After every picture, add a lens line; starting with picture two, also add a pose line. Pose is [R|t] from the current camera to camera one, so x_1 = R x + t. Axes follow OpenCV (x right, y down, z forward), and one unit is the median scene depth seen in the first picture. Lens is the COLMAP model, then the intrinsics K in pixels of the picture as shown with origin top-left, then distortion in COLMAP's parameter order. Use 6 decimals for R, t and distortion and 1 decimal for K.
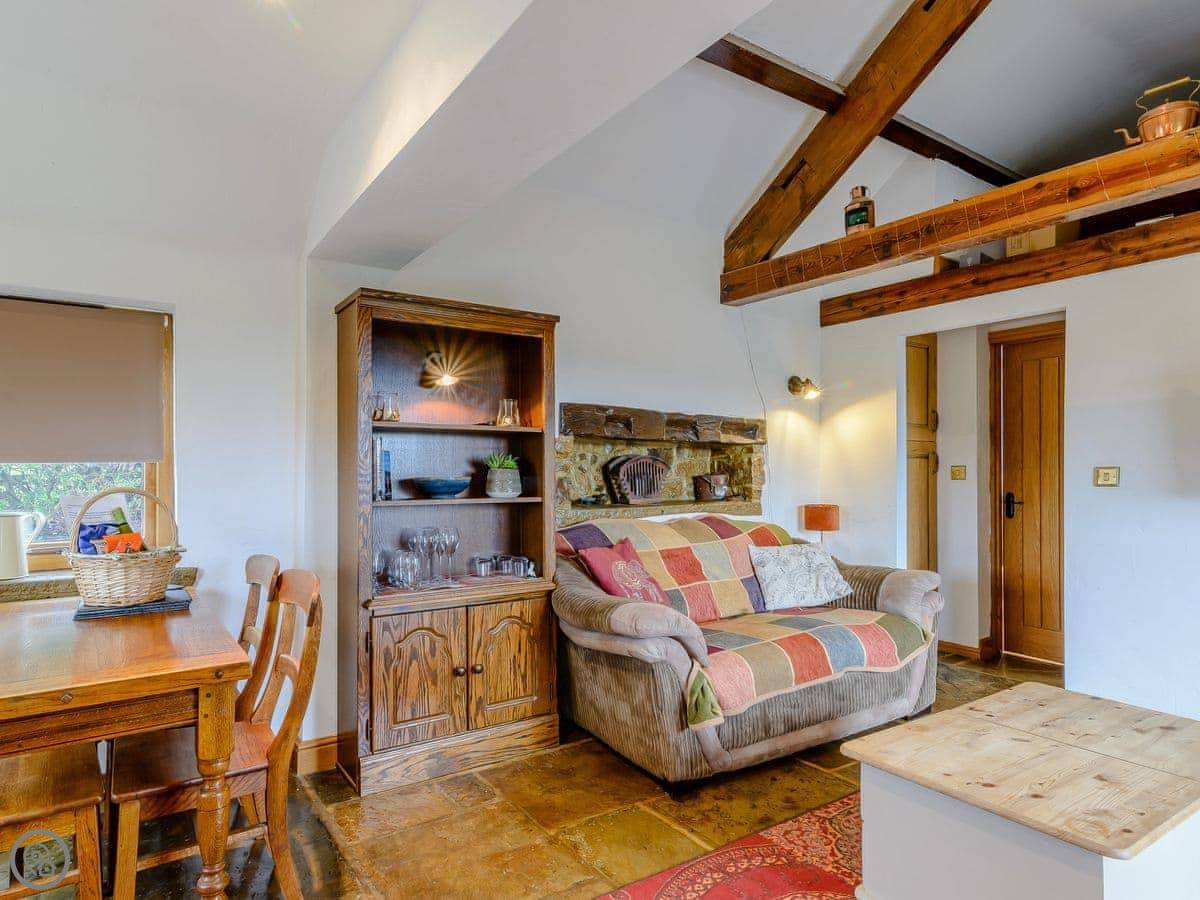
lens RADIAL K [[692.3, 0, 561.1], [0, 692.3, 469.7], [0, 0, 1]] dist [0.017785, -0.001293]
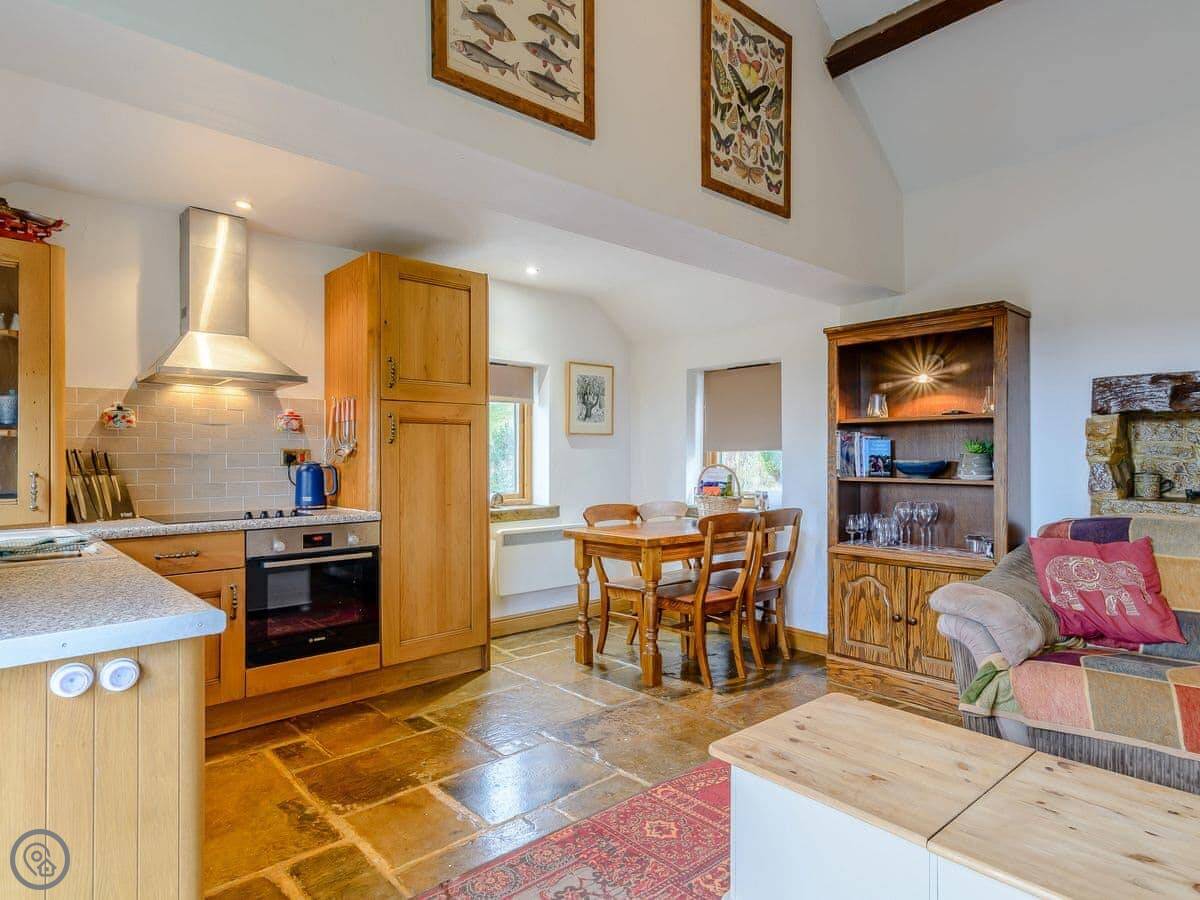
lens RADIAL K [[691.0, 0, 602.0], [0, 691.0, 453.3], [0, 0, 1]] dist [0.011516, -0.001896]
pose [[0.147293, -0.004573, -0.989082, 0.987450], [-0.000390, 0.999989, -0.004681, 0.004811], [0.989093, 0.001076, 0.147289, 0.299408]]
